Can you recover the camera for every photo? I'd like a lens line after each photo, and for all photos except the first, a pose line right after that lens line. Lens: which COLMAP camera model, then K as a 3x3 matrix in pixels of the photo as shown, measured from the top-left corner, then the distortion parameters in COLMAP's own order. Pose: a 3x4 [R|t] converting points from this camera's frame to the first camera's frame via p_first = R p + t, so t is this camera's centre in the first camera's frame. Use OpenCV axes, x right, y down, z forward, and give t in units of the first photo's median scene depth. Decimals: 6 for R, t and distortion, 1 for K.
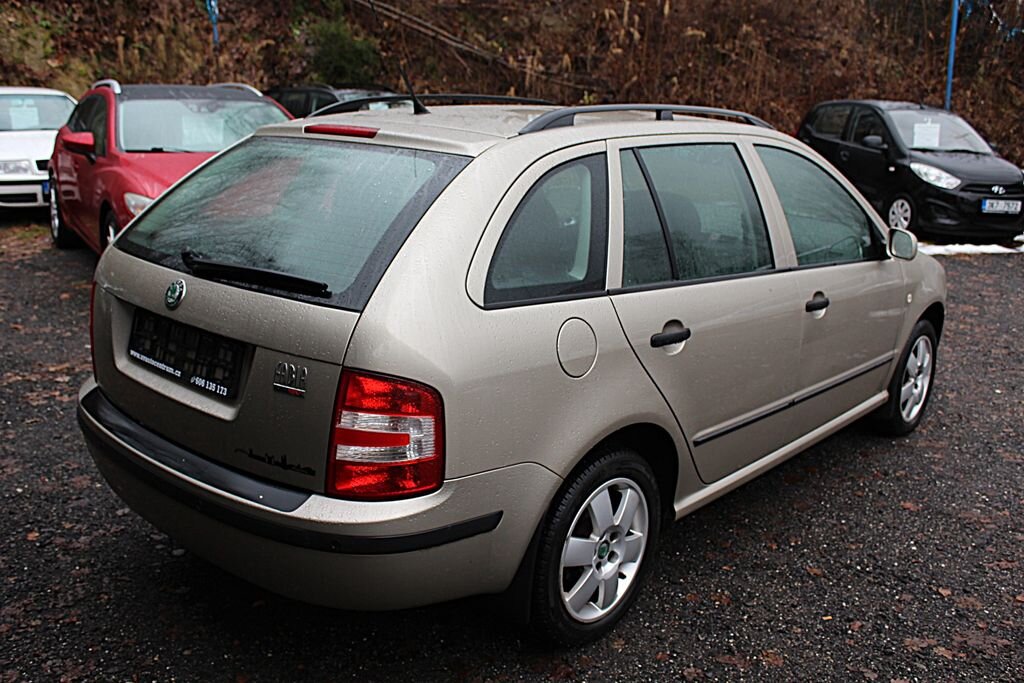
lens RADIAL K [[960.9, 0, 507.1], [0, 960.9, 333.8], [0, 0, 1]] dist [-0.049657, 0.000000]
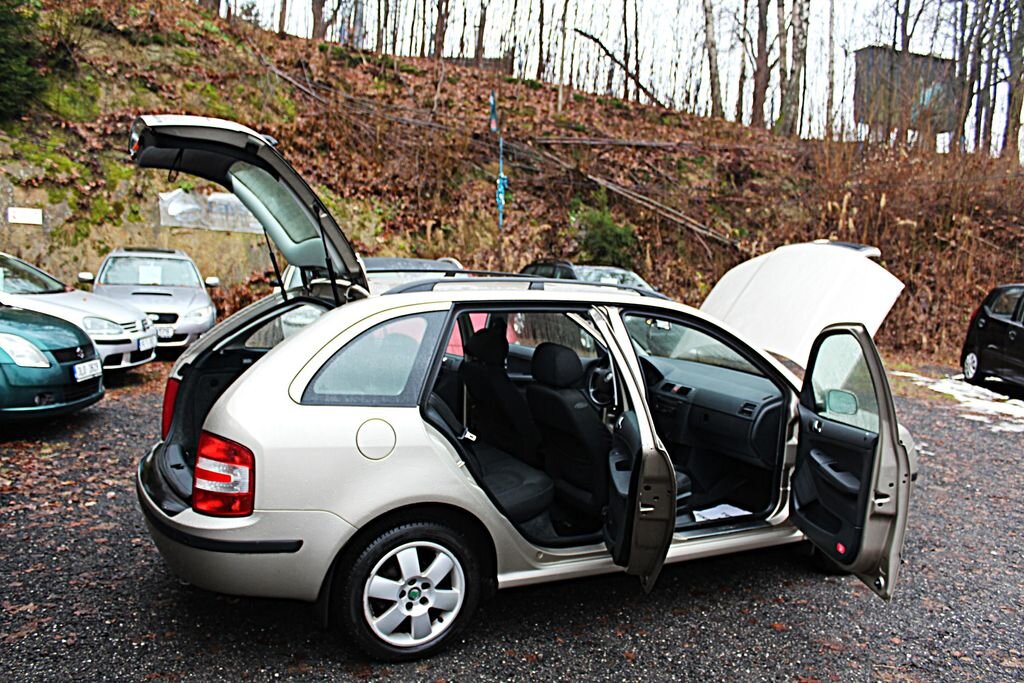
lens RADIAL K [[857.1, 0, 514.3], [0, 857.1, 340.7], [0, 0, 1]] dist [-0.164921, 0.153065]
pose [[0.938622, 0.051161, -0.341133, 0.105445], [-0.105744, 0.984003, -0.143377, 0.004490], [0.328341, 0.170649, 0.929016, -0.023174]]
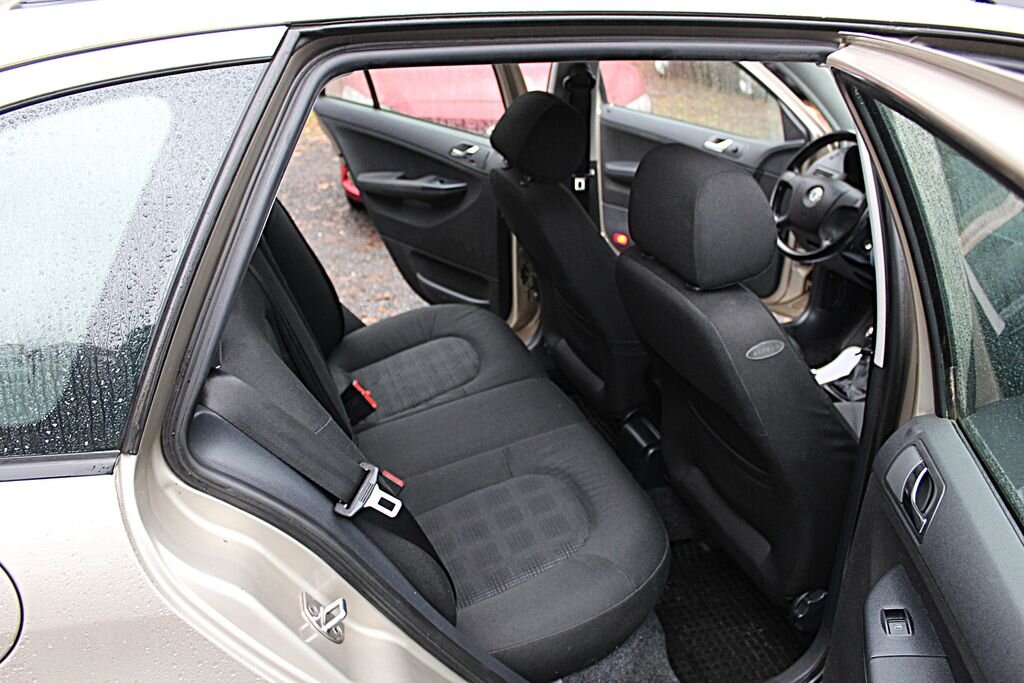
lens RADIAL K [[857.1, 0, 520.3], [0, 857.1, 343.4], [0, 0, 1]] dist [-0.164921, 0.153065]
pose [[0.869432, 0.192537, -0.454992, 0.058666], [-0.121620, 0.976006, 0.180612, -0.025706], [0.478850, -0.101693, 0.871987, 0.127485]]
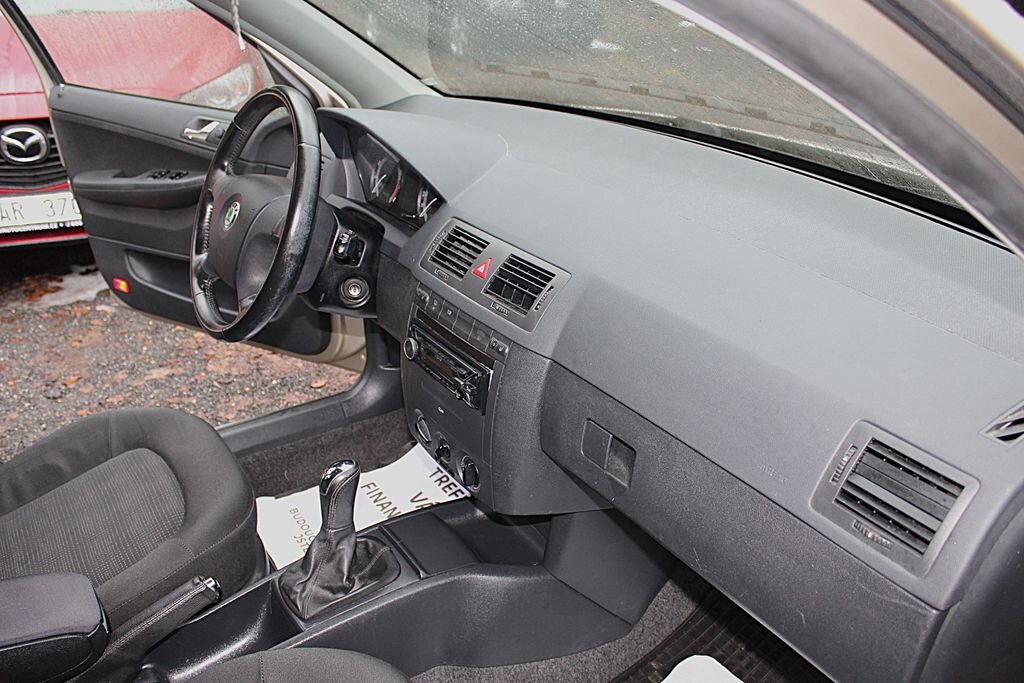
lens RADIAL K [[857.1, 0, 510.0], [0, 857.1, 343.7], [0, 0, 1]] dist [-0.164921, 0.153065]
pose [[0.965006, 0.068876, -0.253020, 0.076916], [-0.018553, 0.980404, 0.196120, -0.034459], [0.261570, -0.184563, 0.947374, 0.209340]]
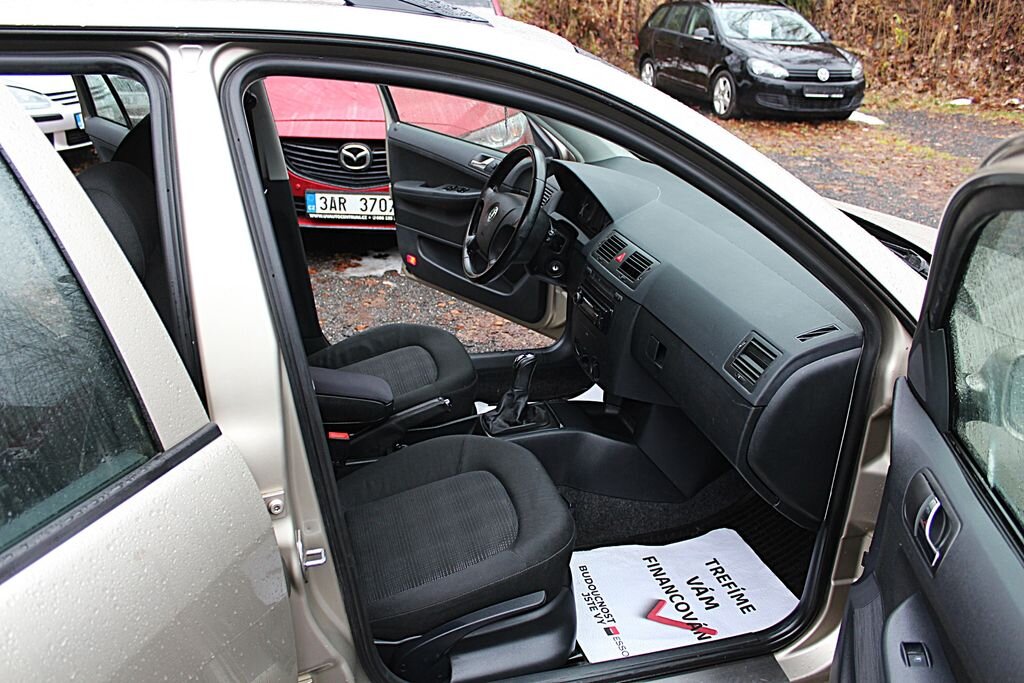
lens RADIAL K [[857.1, 0, 513.3], [0, 857.1, 340.3], [0, 0, 1]] dist [-0.164921, 0.153065]
pose [[0.837577, 0.196559, -0.509734, 0.108474], [-0.131668, 0.978159, 0.160837, -0.033070], [0.530215, -0.067598, 0.845164, 0.162594]]
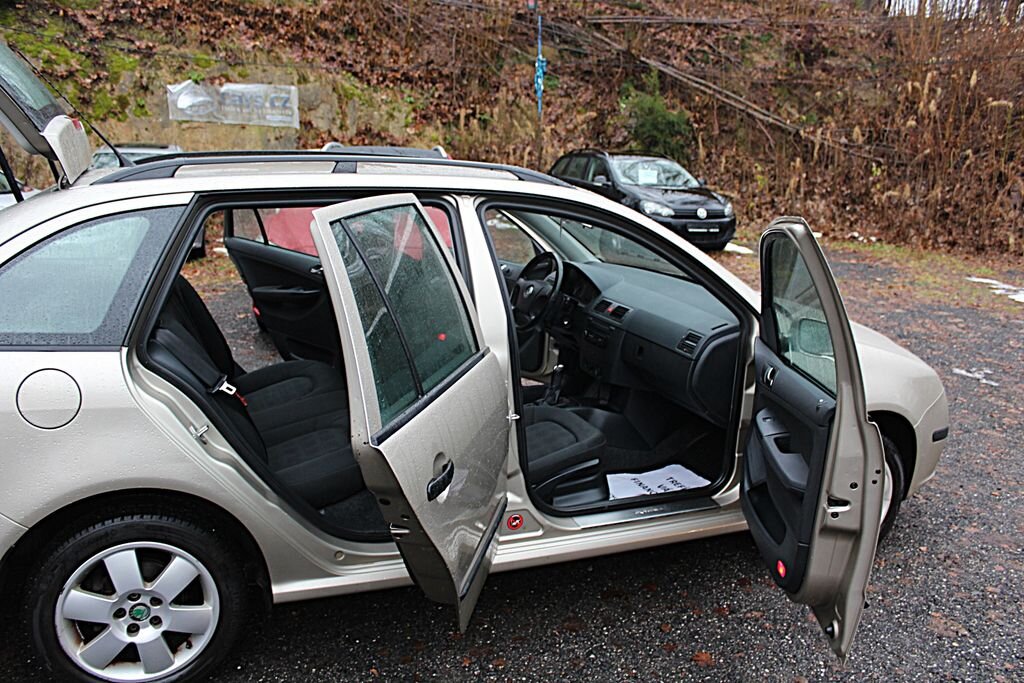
lens RADIAL K [[857.1, 0, 513.0], [0, 857.1, 345.4], [0, 0, 1]] dist [-0.164921, 0.153065]
pose [[0.900945, 0.101604, -0.421871, 0.128716], [-0.115751, 0.993246, -0.007981, -0.013443], [0.418211, 0.056023, 0.906621, 0.064273]]
